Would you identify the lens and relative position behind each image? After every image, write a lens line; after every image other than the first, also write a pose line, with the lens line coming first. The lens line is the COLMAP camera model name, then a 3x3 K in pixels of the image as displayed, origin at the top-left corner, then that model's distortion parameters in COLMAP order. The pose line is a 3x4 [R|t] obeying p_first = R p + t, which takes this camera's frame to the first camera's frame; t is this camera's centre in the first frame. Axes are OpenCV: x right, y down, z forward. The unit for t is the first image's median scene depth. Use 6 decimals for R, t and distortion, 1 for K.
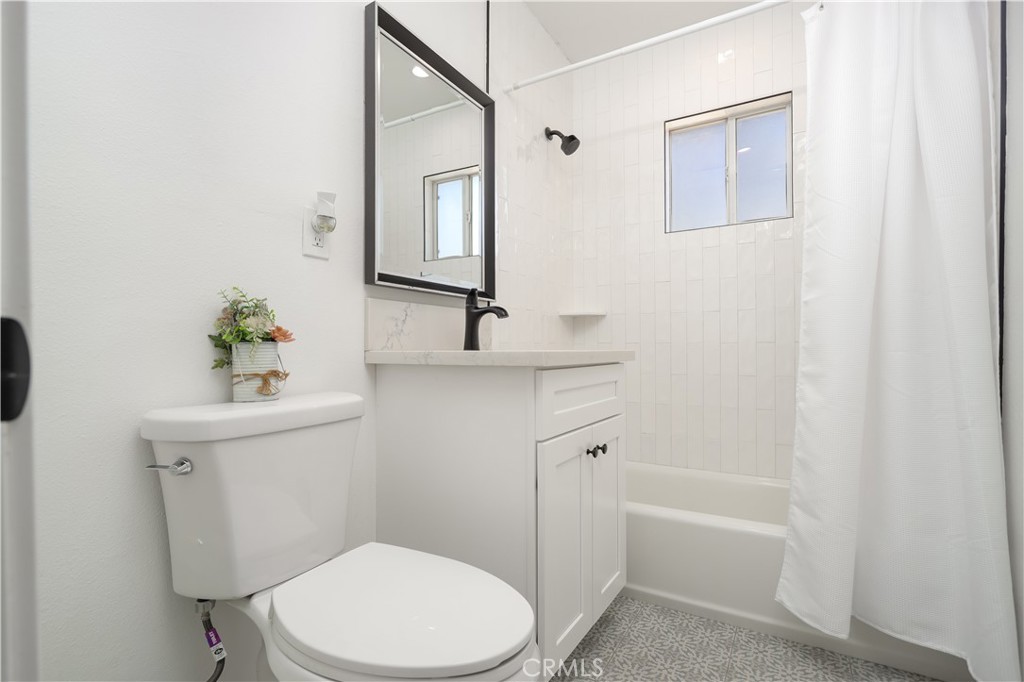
lens RADIAL K [[487.6, 0, 514.8], [0, 487.6, 345.6], [0, 0, 1]] dist [-0.005188, 0.000091]
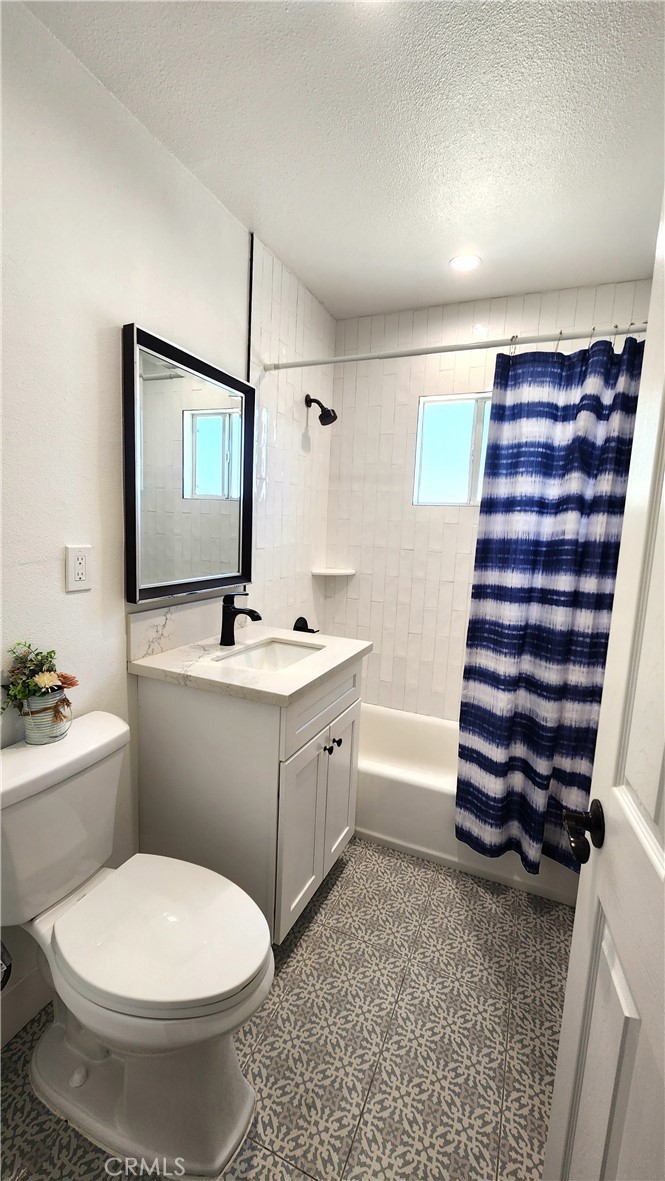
lens RADIAL K [[472.3, 0, 332.3], [0, 472.3, 591.2], [0, 0, 1]] dist [-0.003217, -0.000284]
pose [[0.991565, 0.030530, 0.125960, 0.009216], [-0.047506, 0.989835, 0.134053, -0.266555], [-0.120587, -0.138906, 0.982936, -0.065193]]
